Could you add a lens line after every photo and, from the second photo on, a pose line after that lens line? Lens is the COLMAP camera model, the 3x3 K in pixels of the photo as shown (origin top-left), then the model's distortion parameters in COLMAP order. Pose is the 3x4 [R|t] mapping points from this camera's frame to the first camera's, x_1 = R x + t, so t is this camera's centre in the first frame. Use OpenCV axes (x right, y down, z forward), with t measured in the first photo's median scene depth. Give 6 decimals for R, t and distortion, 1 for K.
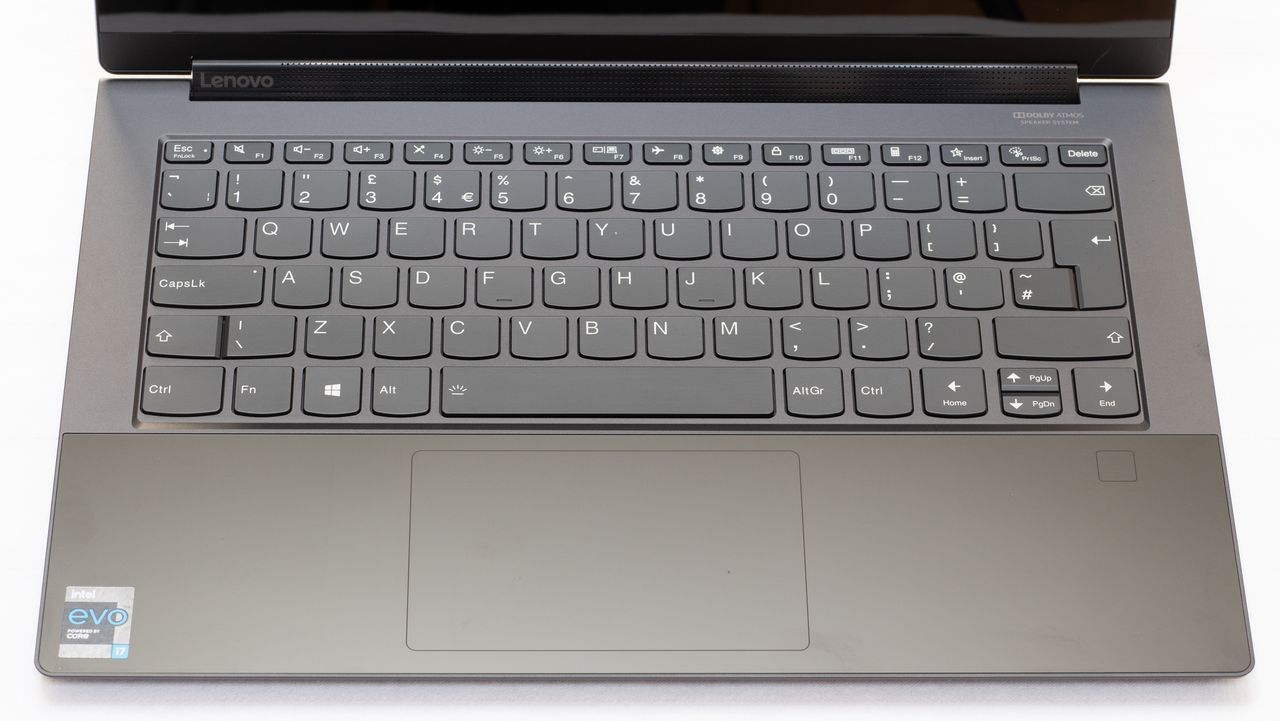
lens RADIAL K [[3773.7, 0, 639.5], [0, 3773.7, 361.0], [0, 0, 1]] dist [-0.130792, 0.000000]
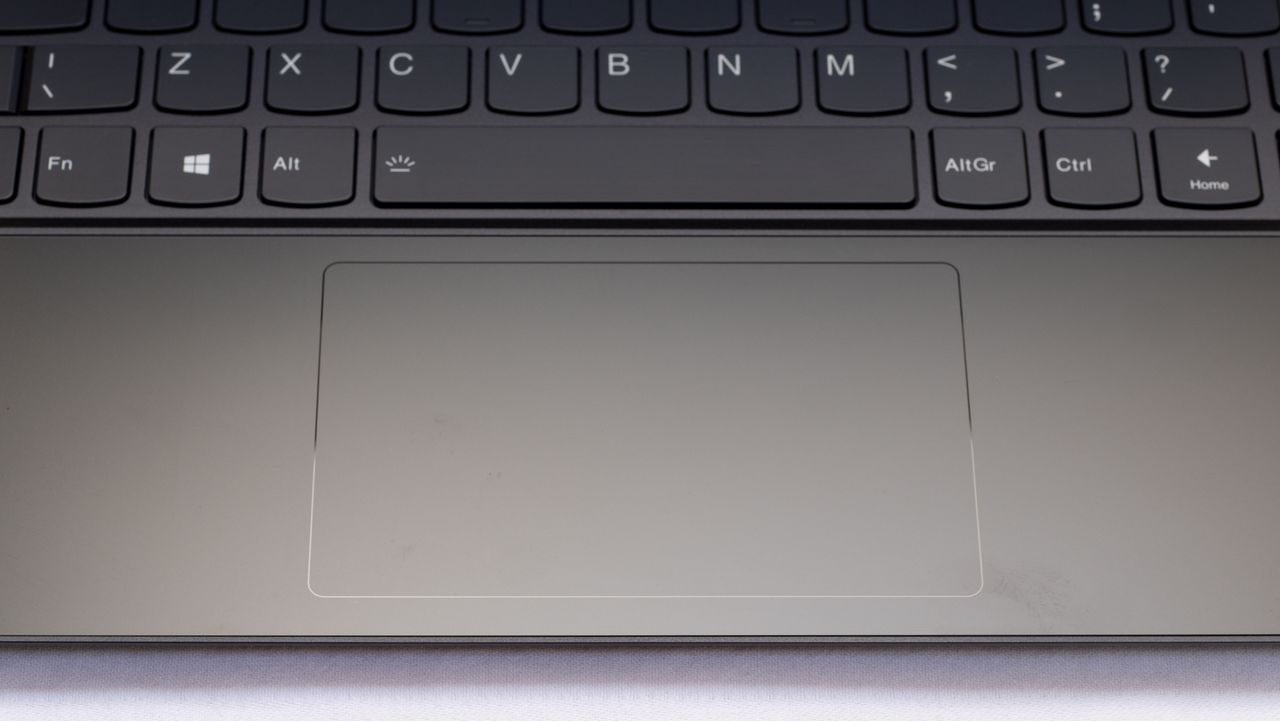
lens RADIAL K [[3773.7, 0, 639.8], [0, 3773.7, 357.4], [0, 0, 1]] dist [-0.130792, 0.000000]
pose [[0.999935, 0.000182, -0.011394, -0.002121], [0.000406, 0.998669, 0.051578, 0.007453], [0.011388, -0.051579, 0.998604, 0.383777]]
